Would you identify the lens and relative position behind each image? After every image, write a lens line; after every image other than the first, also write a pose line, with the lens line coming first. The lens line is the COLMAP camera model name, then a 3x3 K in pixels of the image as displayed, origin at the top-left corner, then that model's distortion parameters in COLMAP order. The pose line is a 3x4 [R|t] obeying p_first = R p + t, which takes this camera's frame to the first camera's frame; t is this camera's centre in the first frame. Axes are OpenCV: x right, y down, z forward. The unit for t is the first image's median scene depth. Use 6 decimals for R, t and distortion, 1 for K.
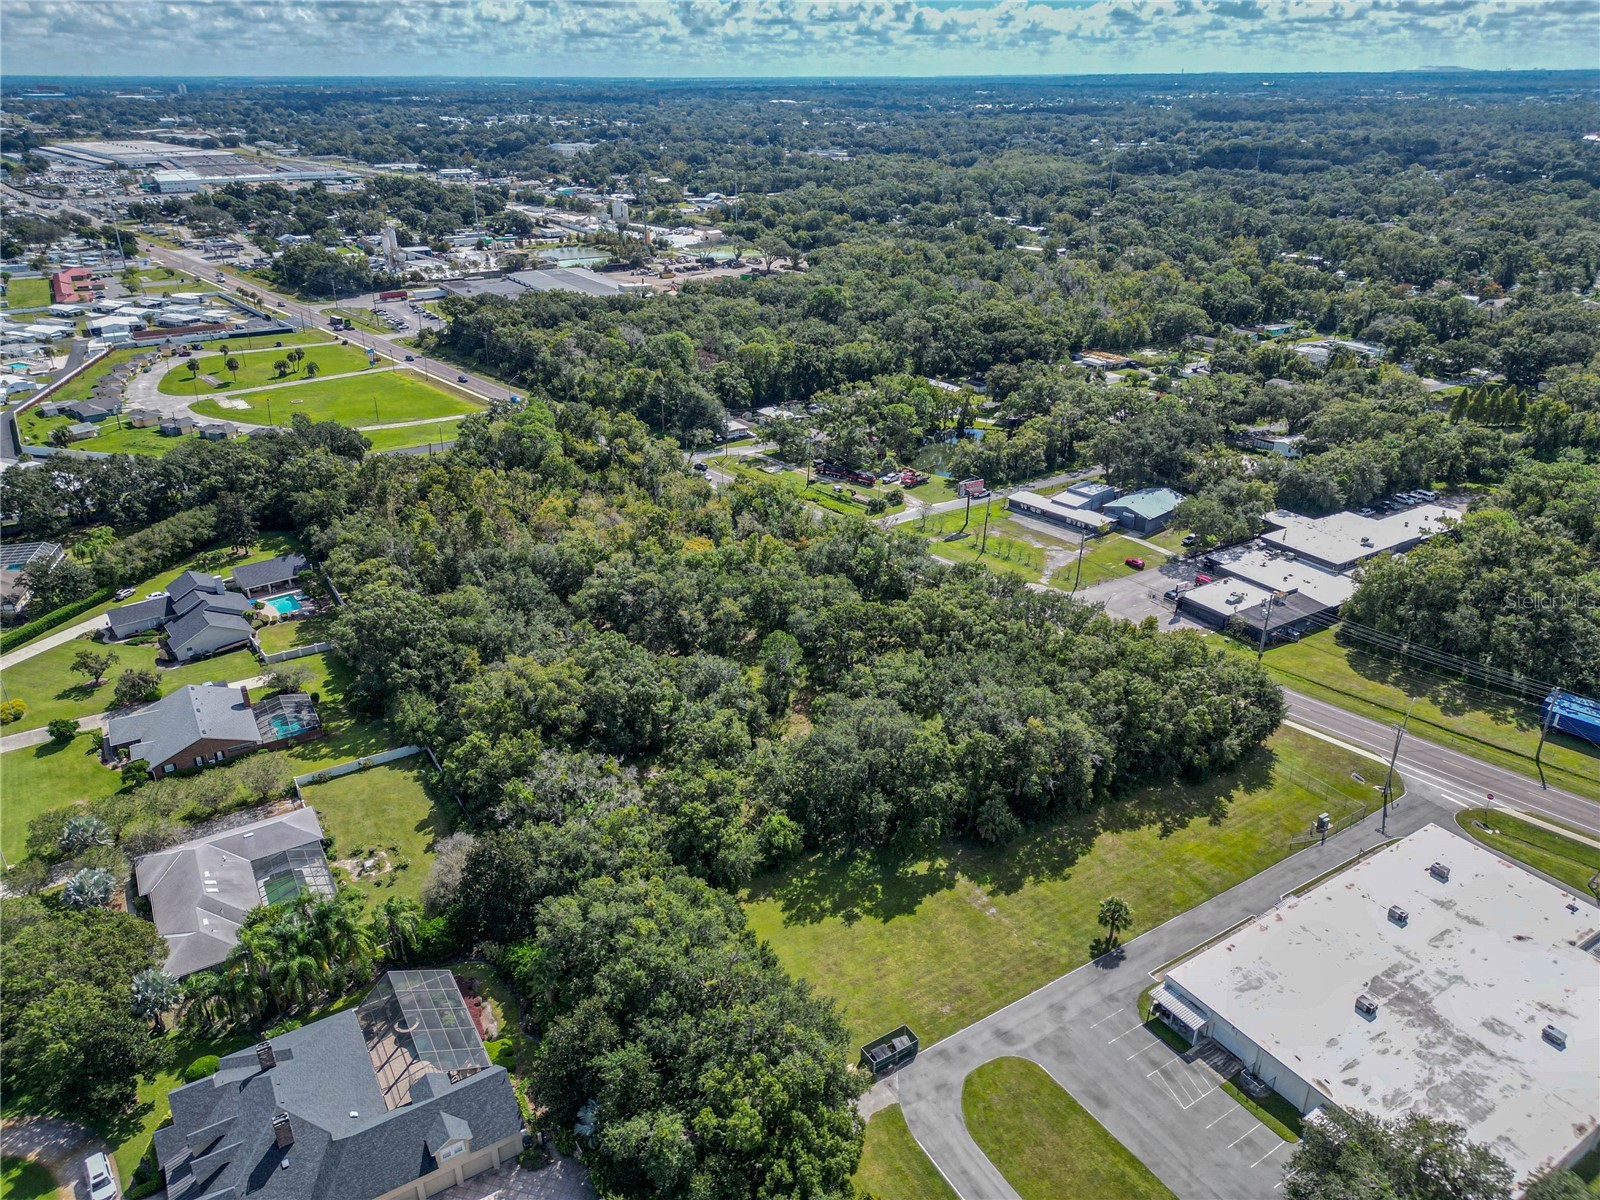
lens RADIAL K [[1119.1, 0, 804.3], [0, 1119.1, 604.7], [0, 0, 1]] dist [0.060924, -0.048485]
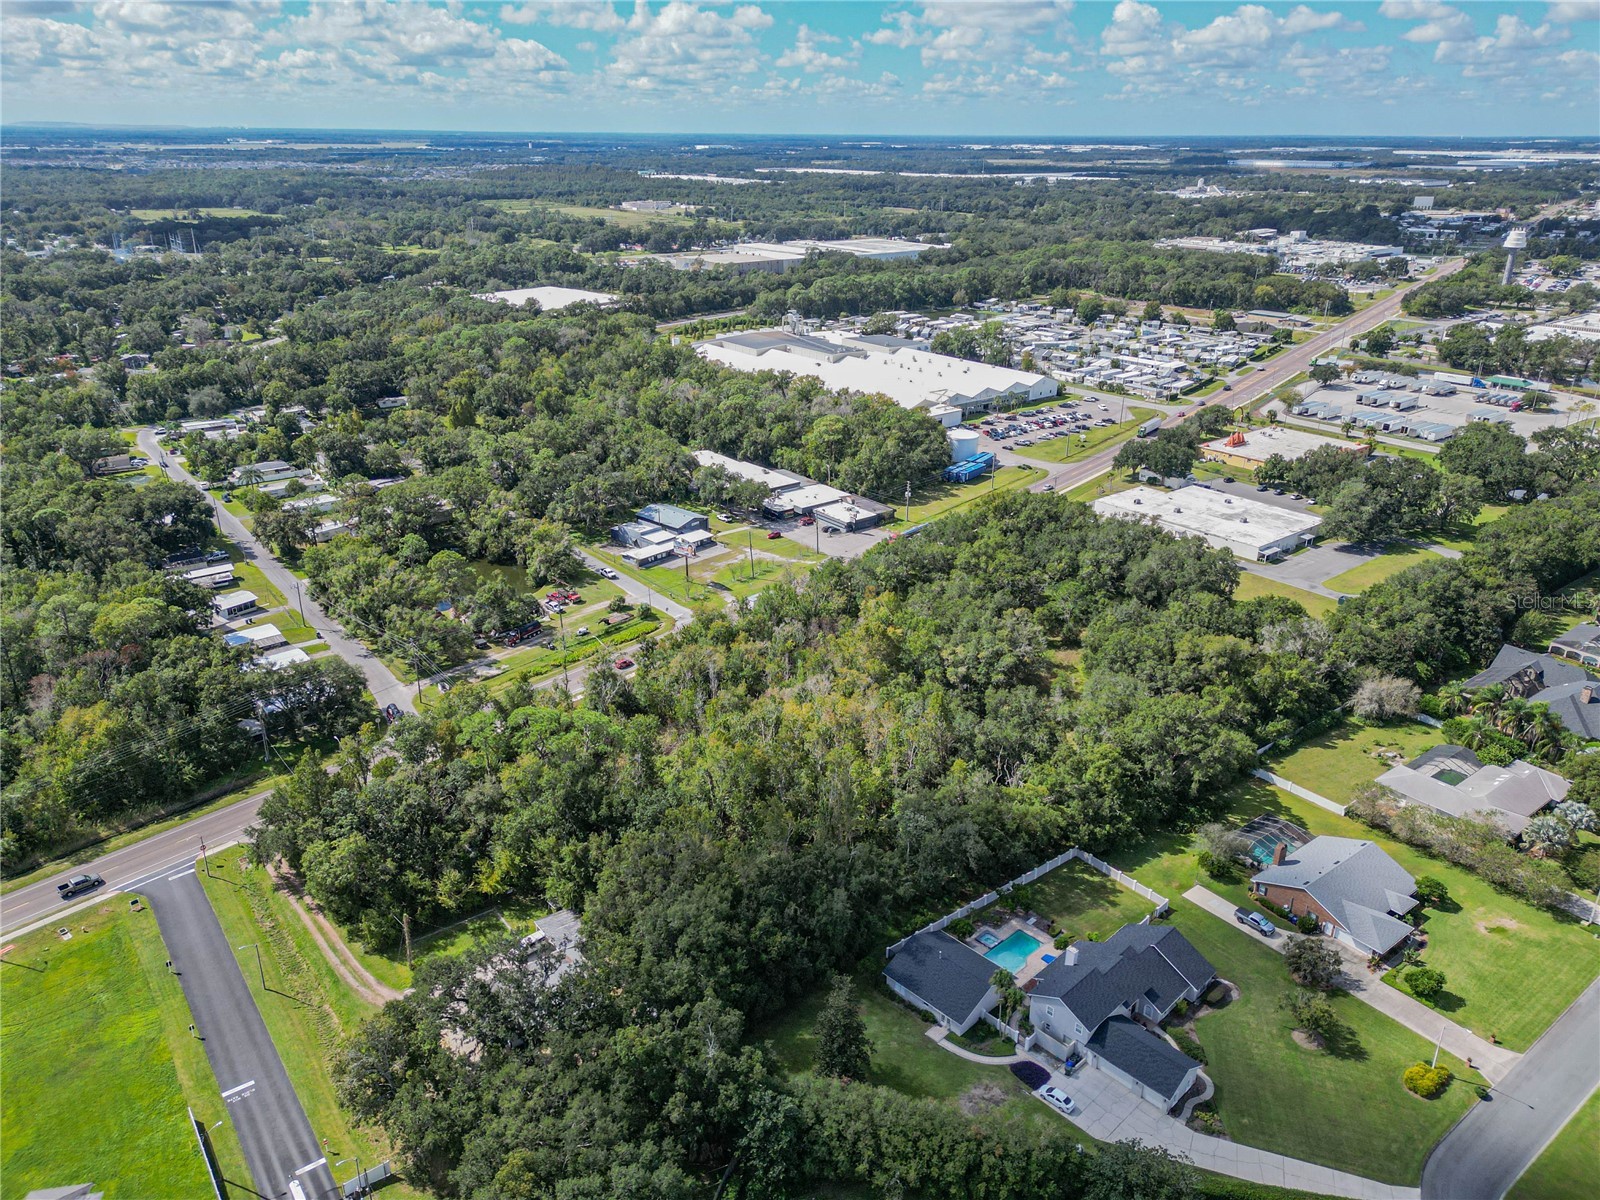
lens RADIAL K [[1119.1, 0, 798.9], [0, 1119.1, 606.1], [0, 0, 1]] dist [0.060924, -0.048485]
pose [[-0.101243, -0.386457, 0.916734, -0.986498], [0.416526, 0.820352, 0.391828, -0.493641], [-0.903469, 0.421514, 0.077914, 0.963046]]
